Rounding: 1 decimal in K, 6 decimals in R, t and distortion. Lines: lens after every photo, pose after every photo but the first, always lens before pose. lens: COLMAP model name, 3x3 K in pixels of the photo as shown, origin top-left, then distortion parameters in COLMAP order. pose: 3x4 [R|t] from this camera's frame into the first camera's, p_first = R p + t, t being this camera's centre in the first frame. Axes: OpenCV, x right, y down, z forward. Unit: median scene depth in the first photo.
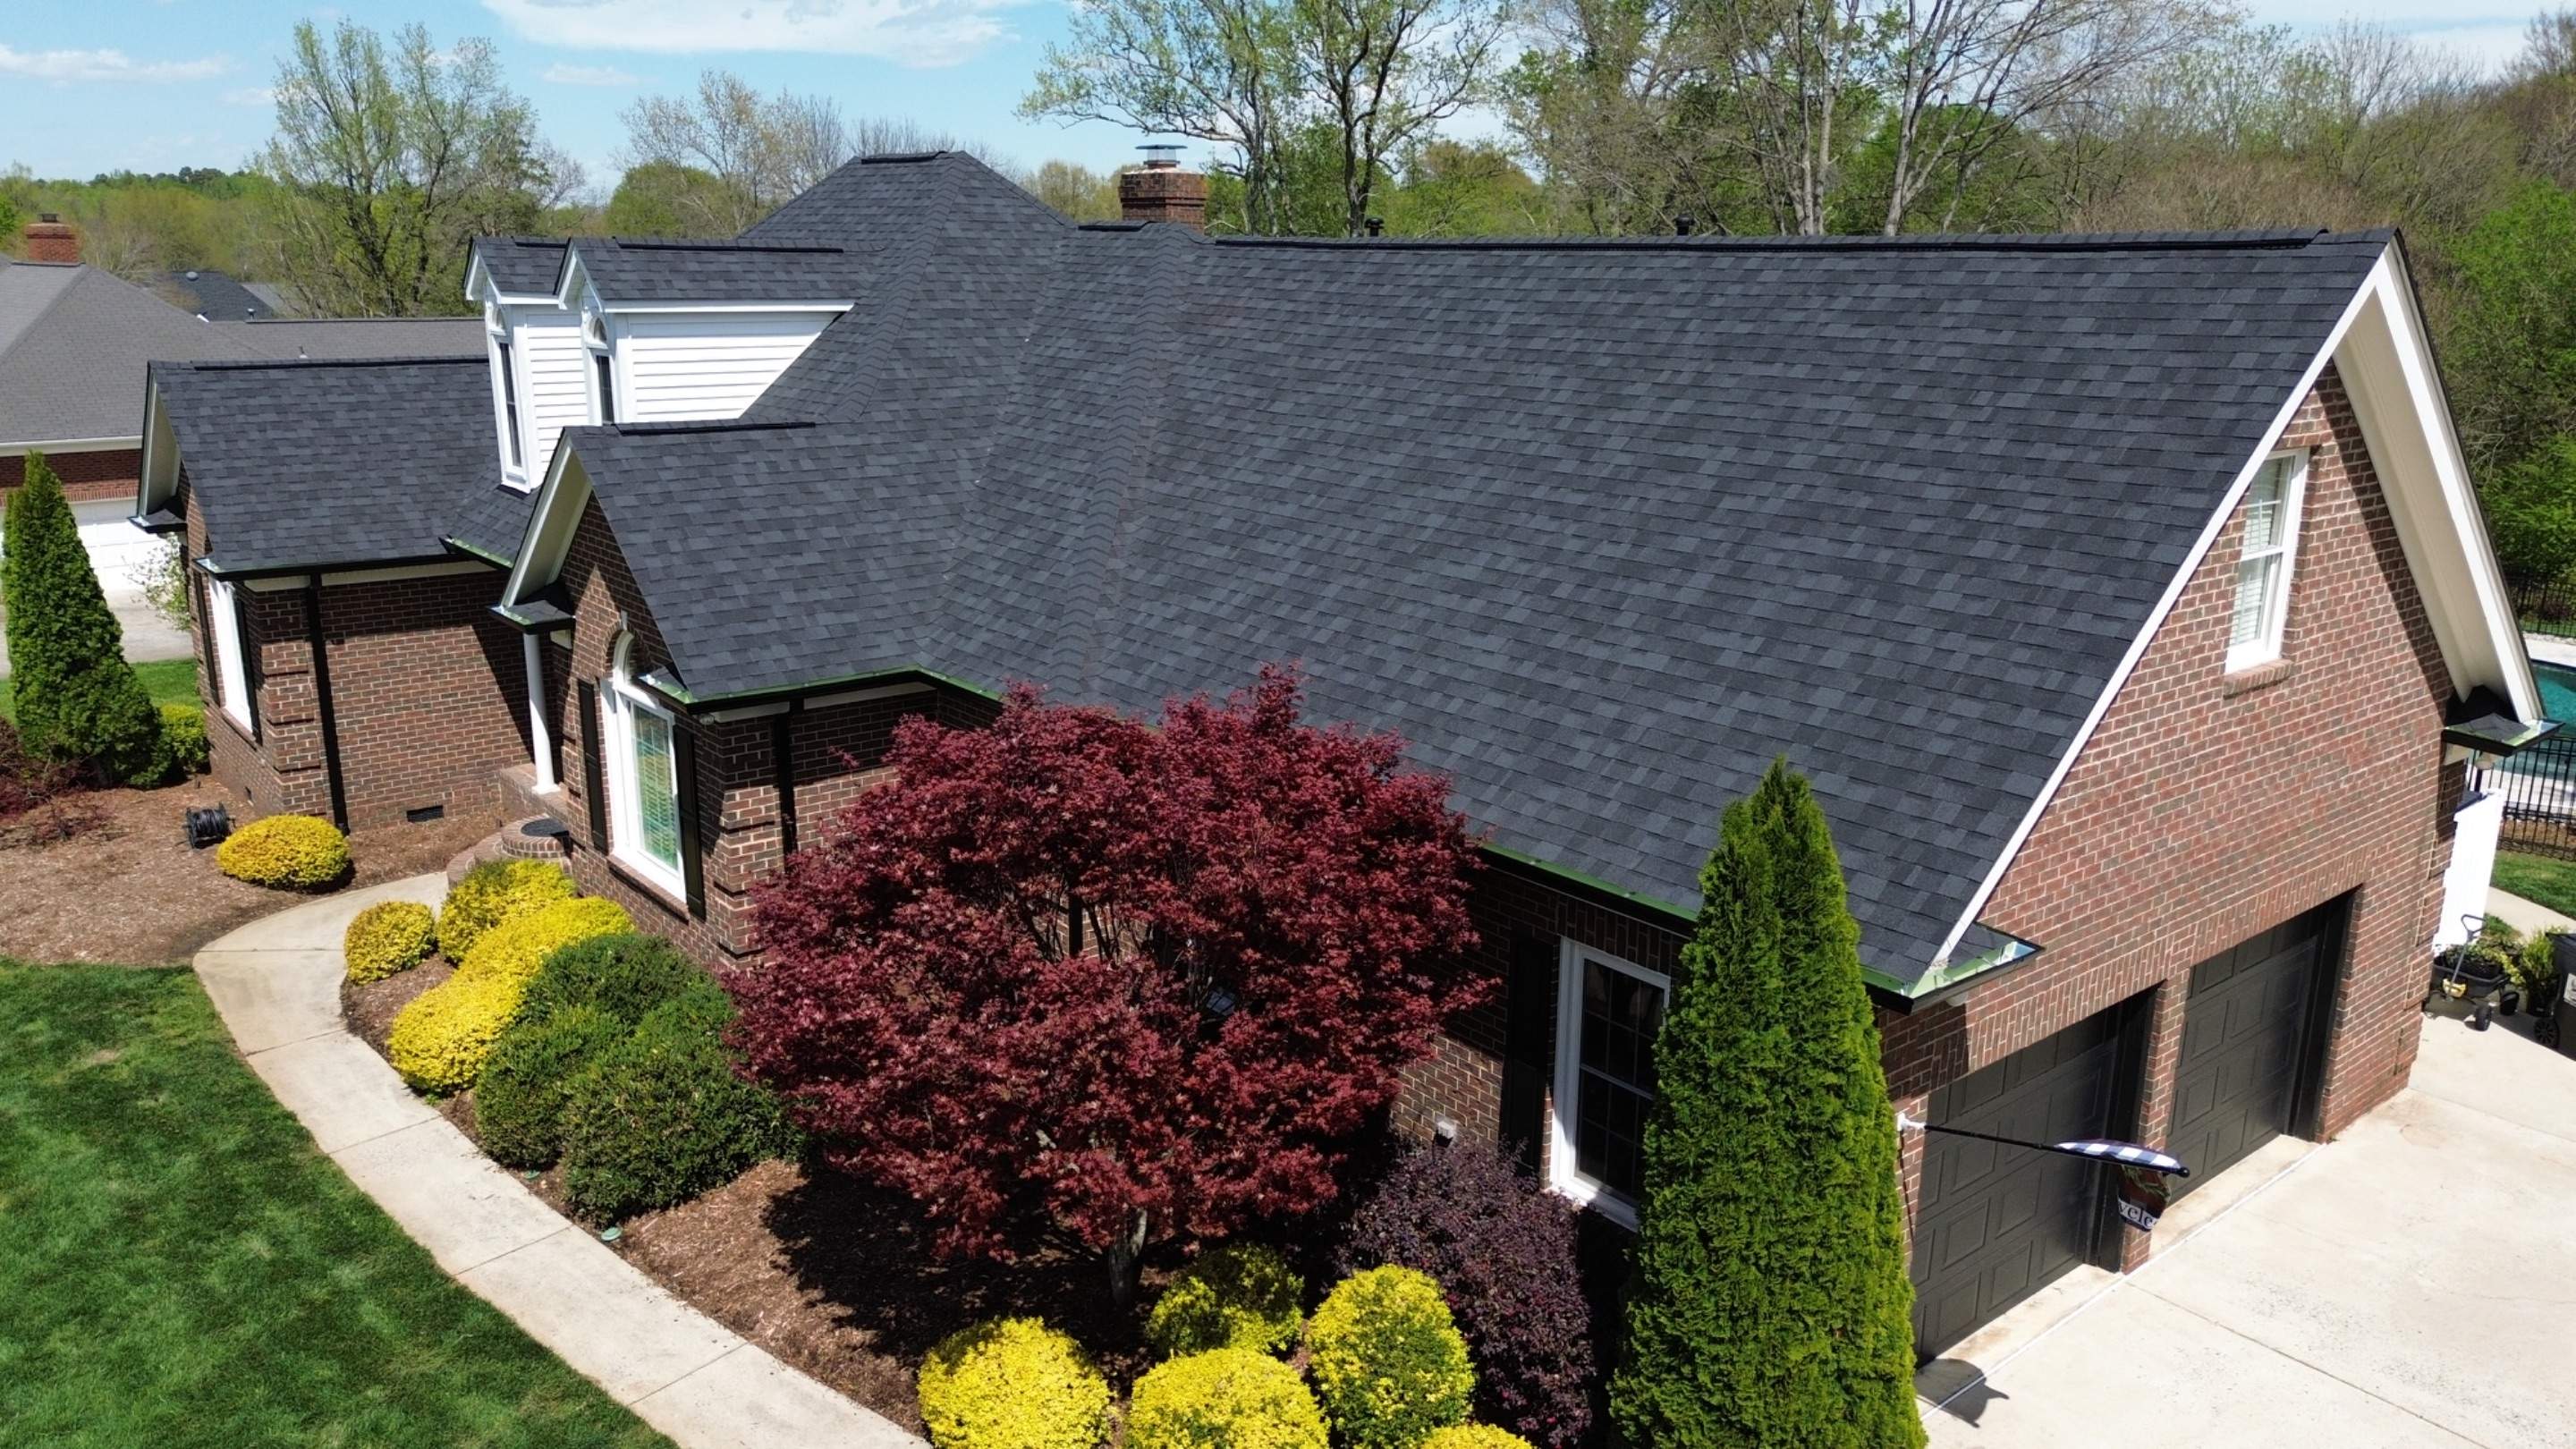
lens RADIAL K [[1818.8, 0, 1283.7], [0, 1818.8, 719.9], [0, 0, 1]] dist [0.068566, -0.076993]
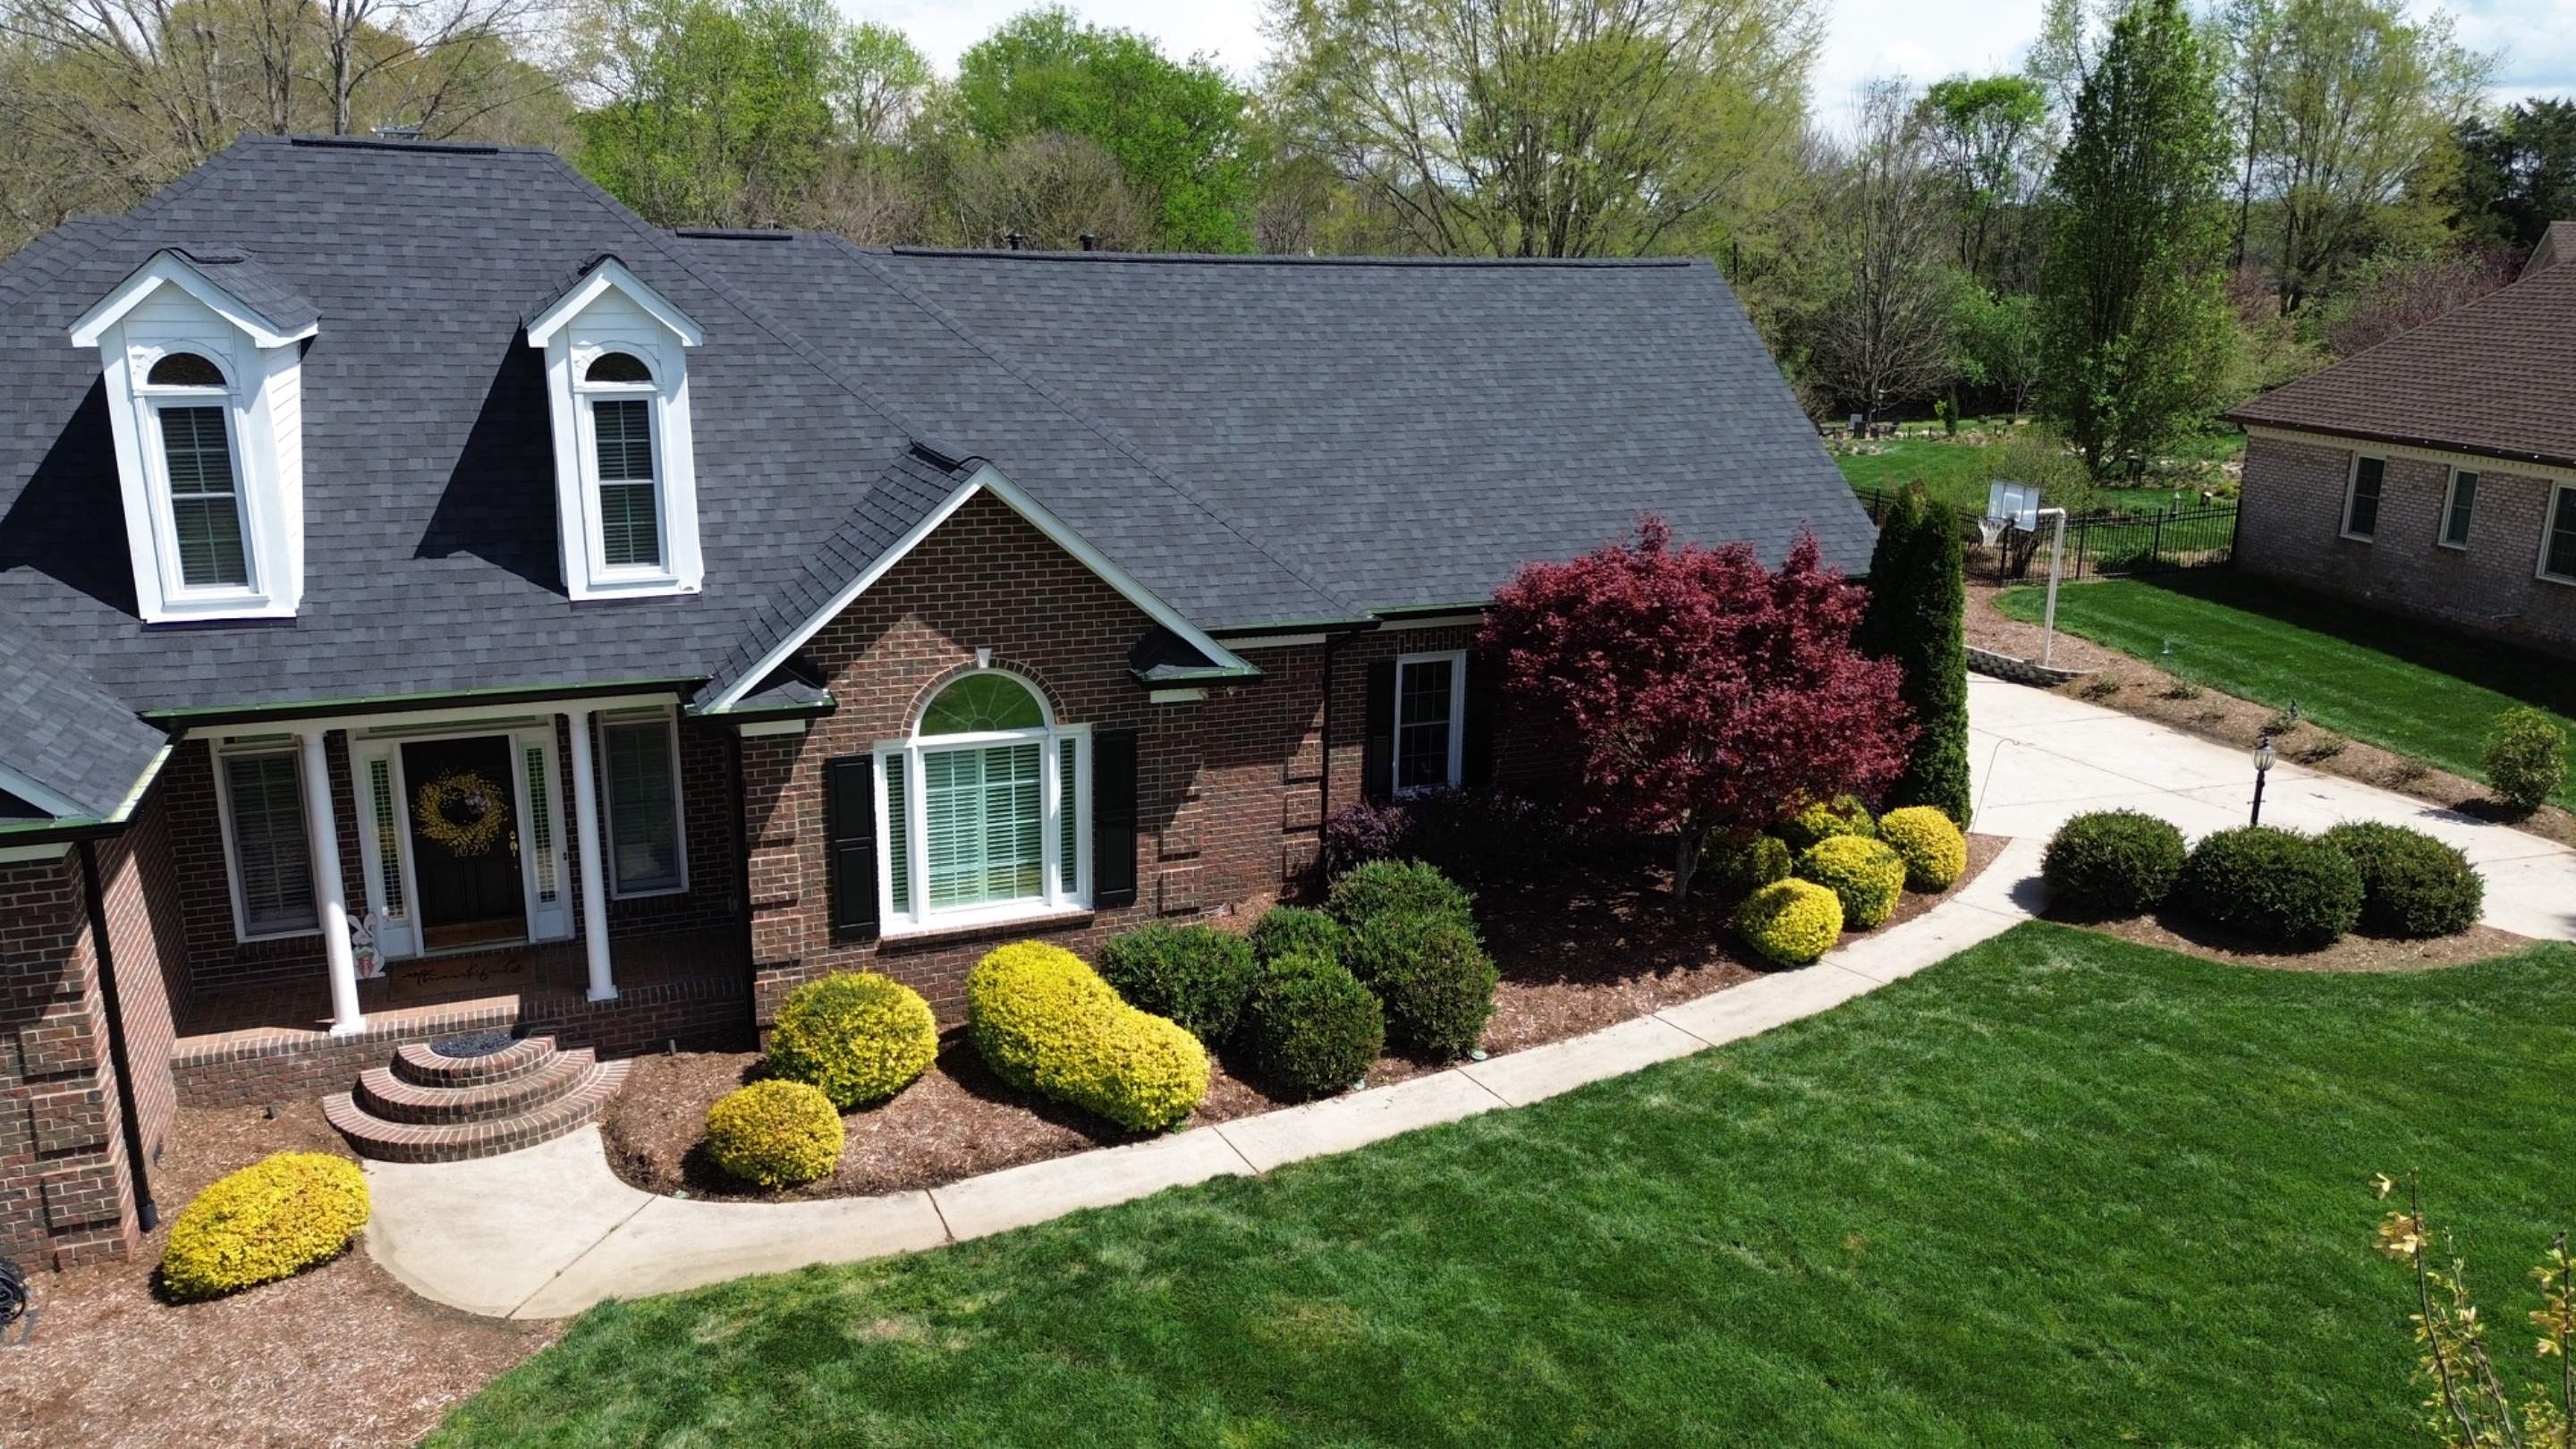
lens RADIAL K [[1818.8, 0, 1289.6], [0, 1818.8, 727.6], [0, 0, 1]] dist [0.068566, -0.076993]
pose [[0.284149, -0.241927, 0.927756, -1.517762], [0.225457, 0.957368, 0.180597, -0.193715], [-0.931895, 0.157853, 0.326580, 0.676951]]
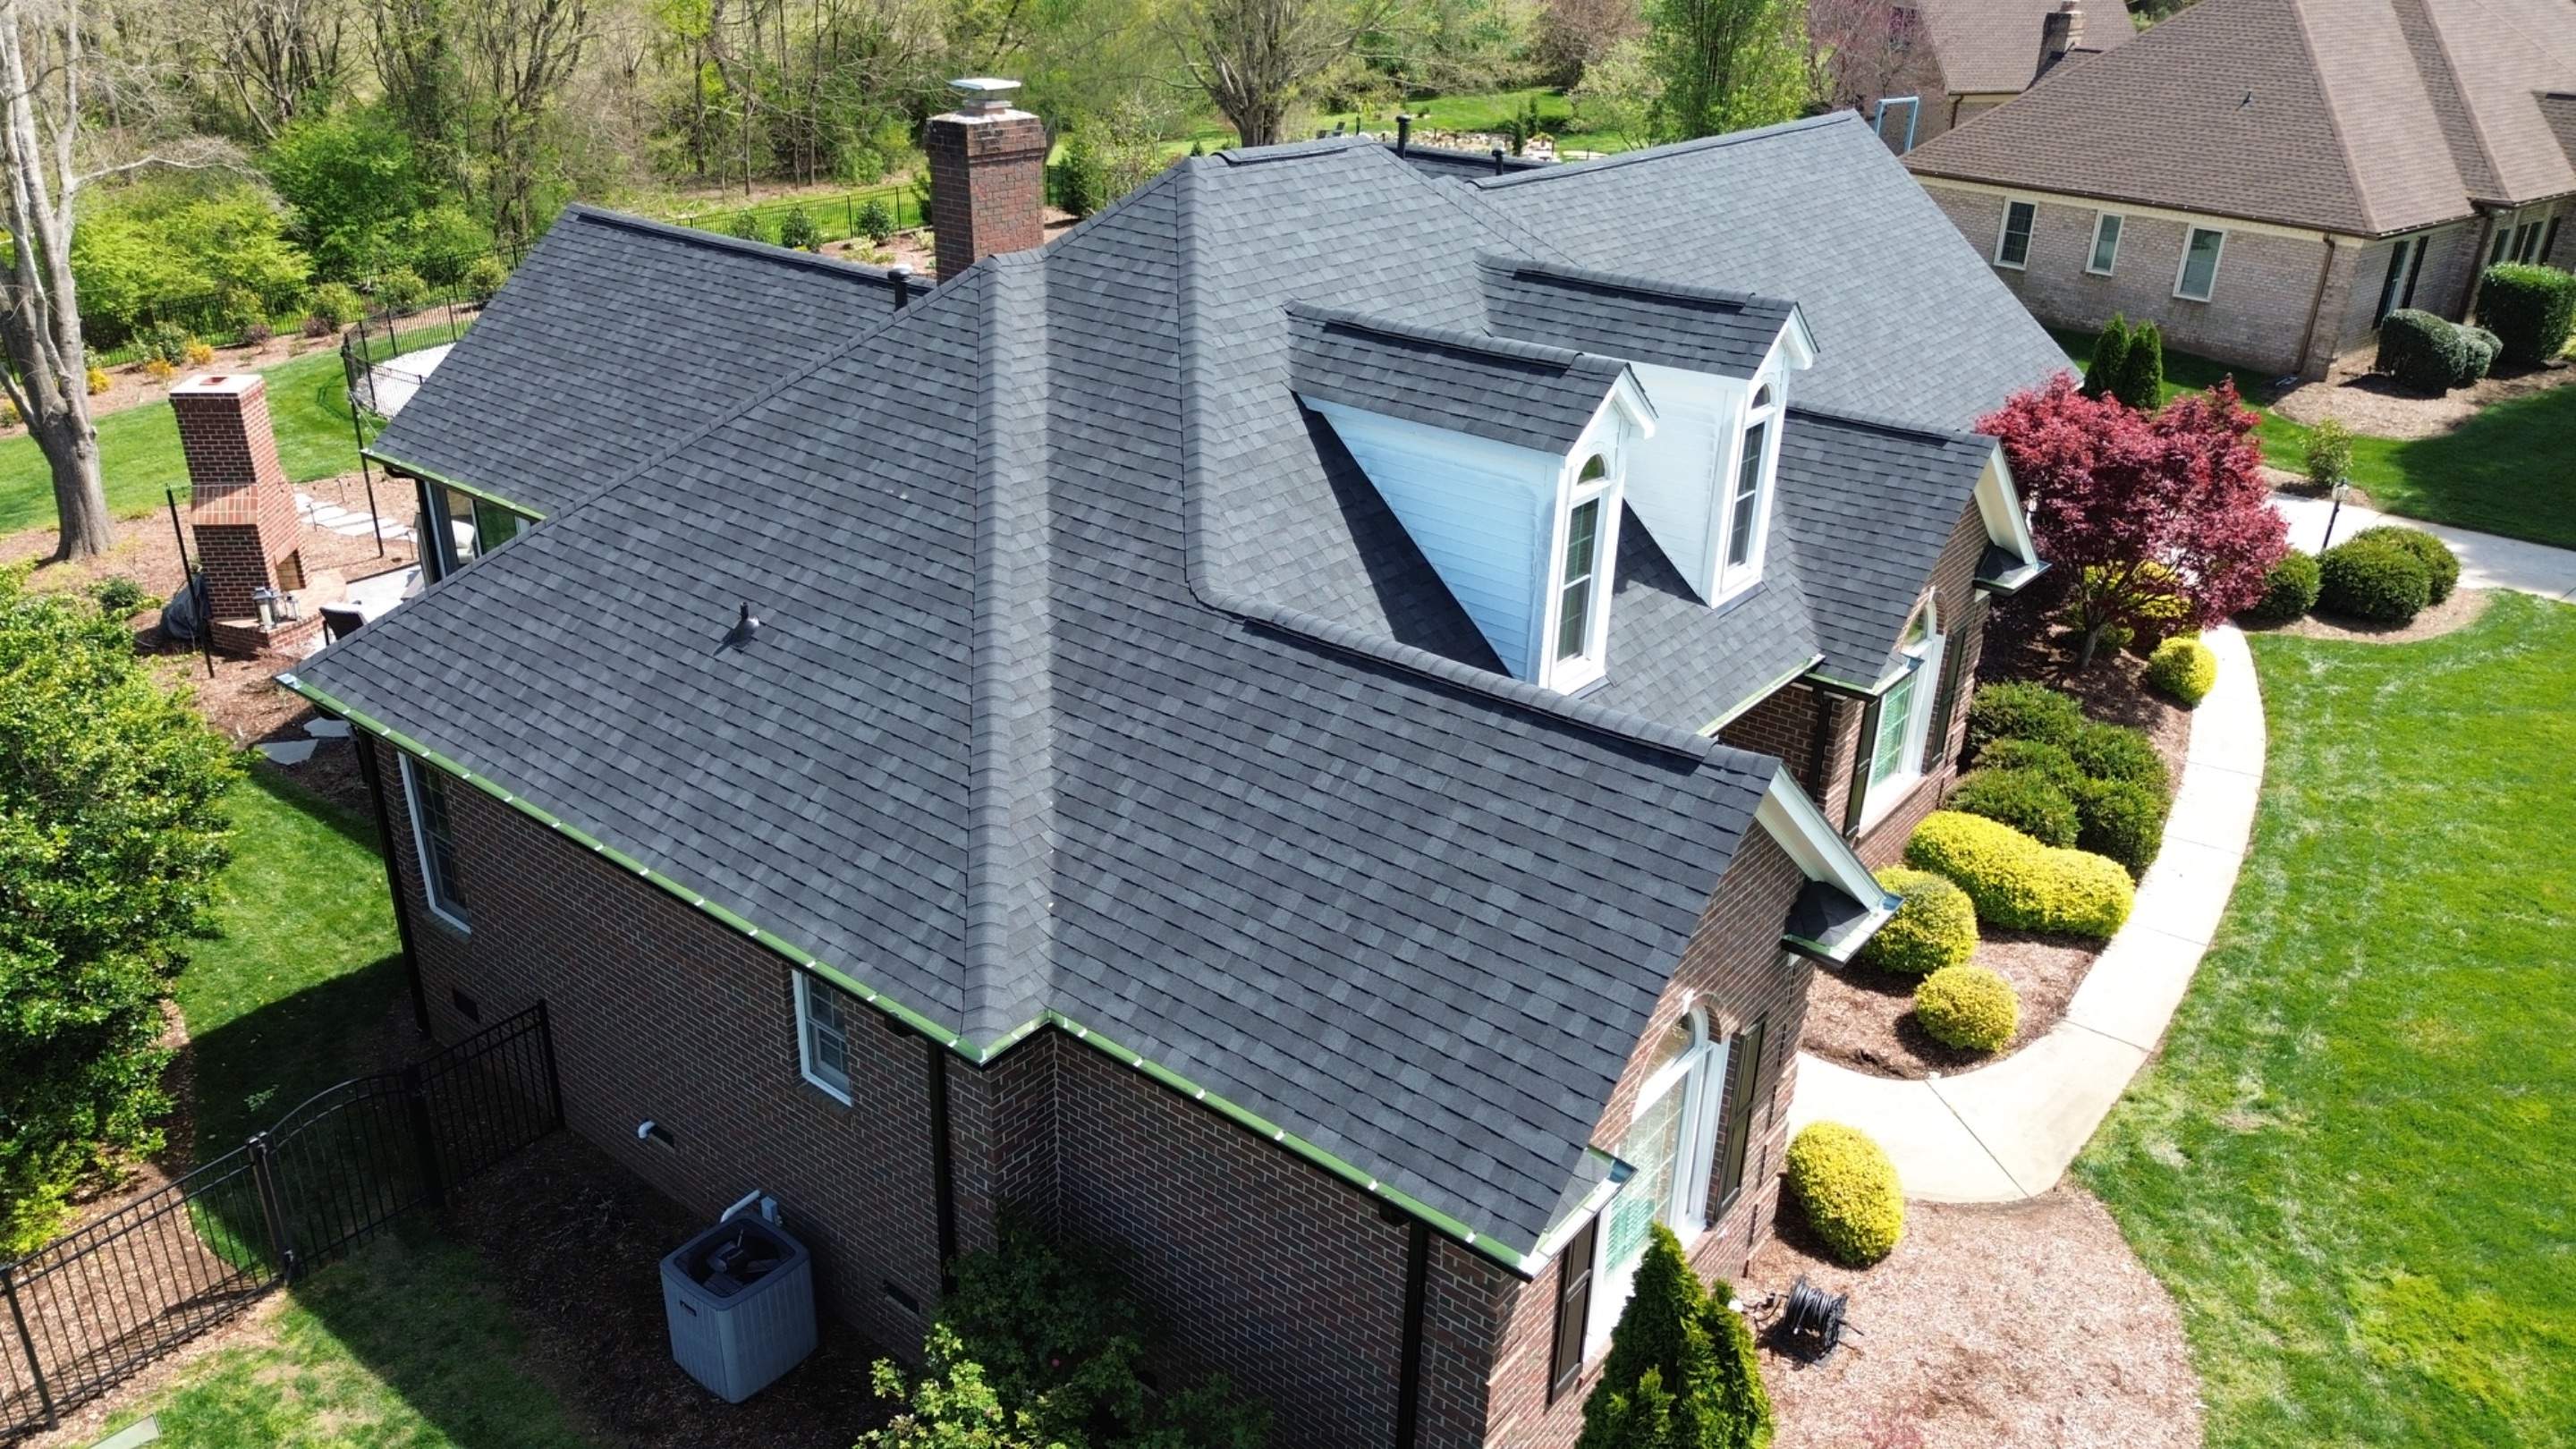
lens RADIAL K [[1818.8, 0, 1299.7], [0, 1818.8, 724.8], [0, 0, 1]] dist [0.068566, -0.076993]
pose [[-0.217199, -0.416915, 0.882613, -1.662705], [0.217820, 0.860698, 0.460166, -0.754972], [-0.951514, 0.292199, -0.096131, 1.897932]]
